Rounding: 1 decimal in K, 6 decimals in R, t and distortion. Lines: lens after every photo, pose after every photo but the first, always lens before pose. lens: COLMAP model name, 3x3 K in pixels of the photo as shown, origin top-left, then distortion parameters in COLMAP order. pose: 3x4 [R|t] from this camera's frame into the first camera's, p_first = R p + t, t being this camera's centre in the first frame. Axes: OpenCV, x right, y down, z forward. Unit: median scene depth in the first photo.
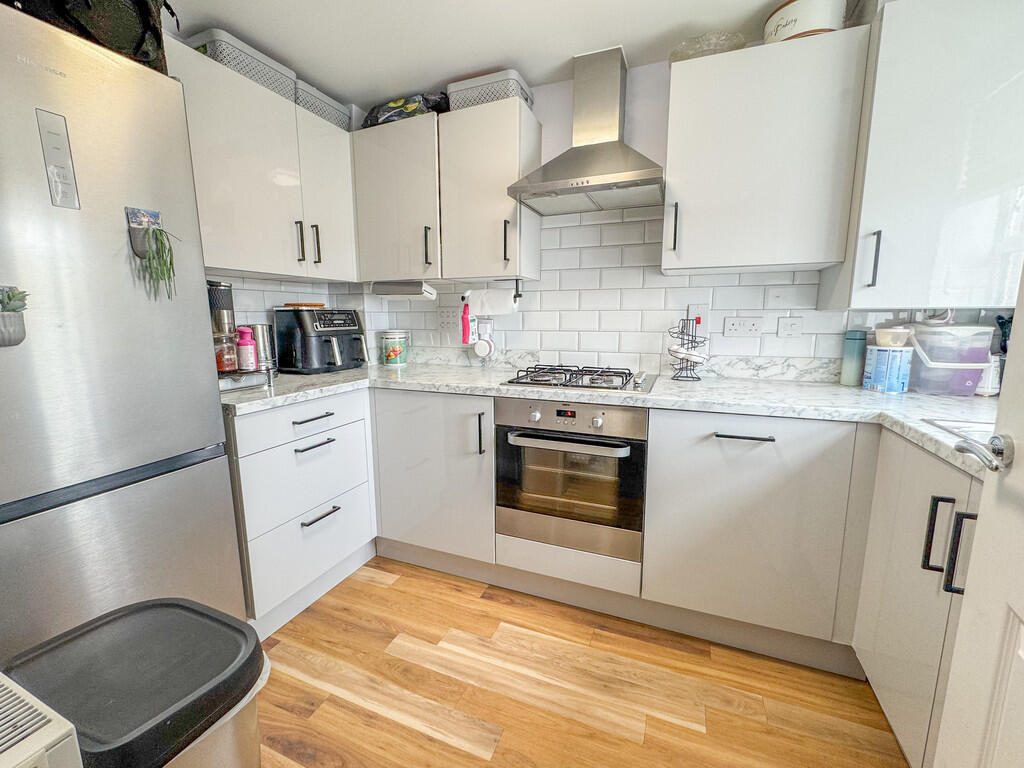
lens RADIAL K [[429.6, 0, 512.0], [0, 429.6, 384.0], [0, 0, 1]] dist [-0.000650, -0.000660]
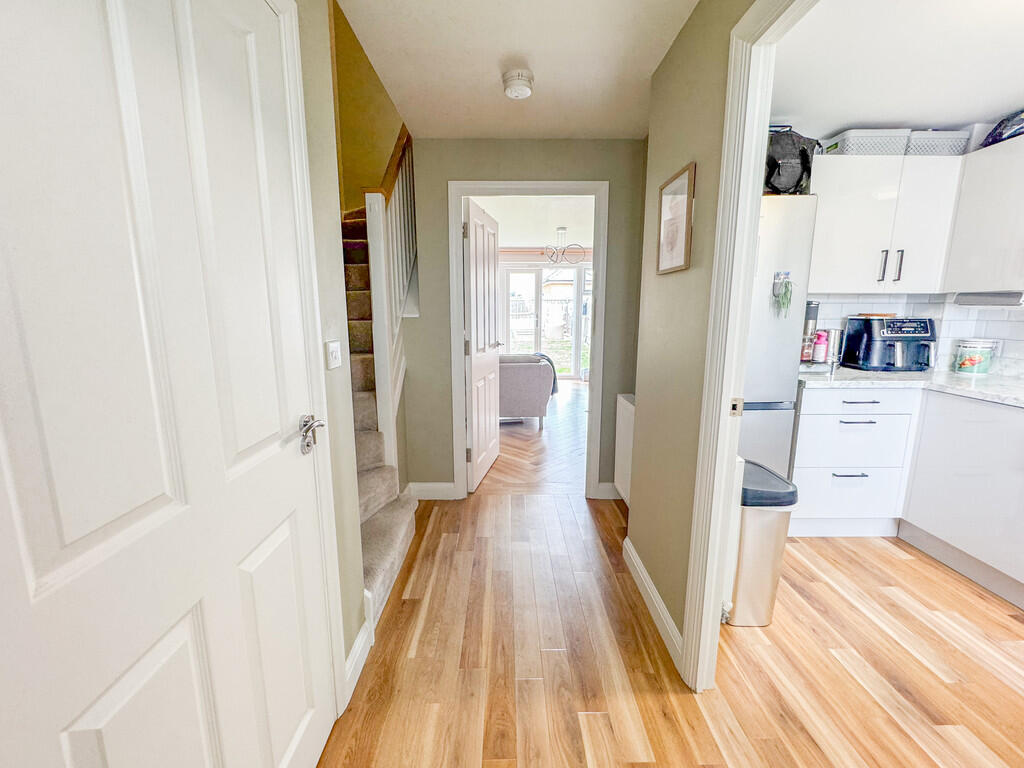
lens RADIAL K [[429.6, 0, 512.0], [0, 429.6, 384.0], [0, 0, 1]] dist [-0.000650, -0.000660]
pose [[0.393125, 0.162208, -0.905064, 0.272540], [-0.145298, 0.982908, 0.113048, 0.026328], [0.907933, 0.087062, 0.409974, -0.472077]]
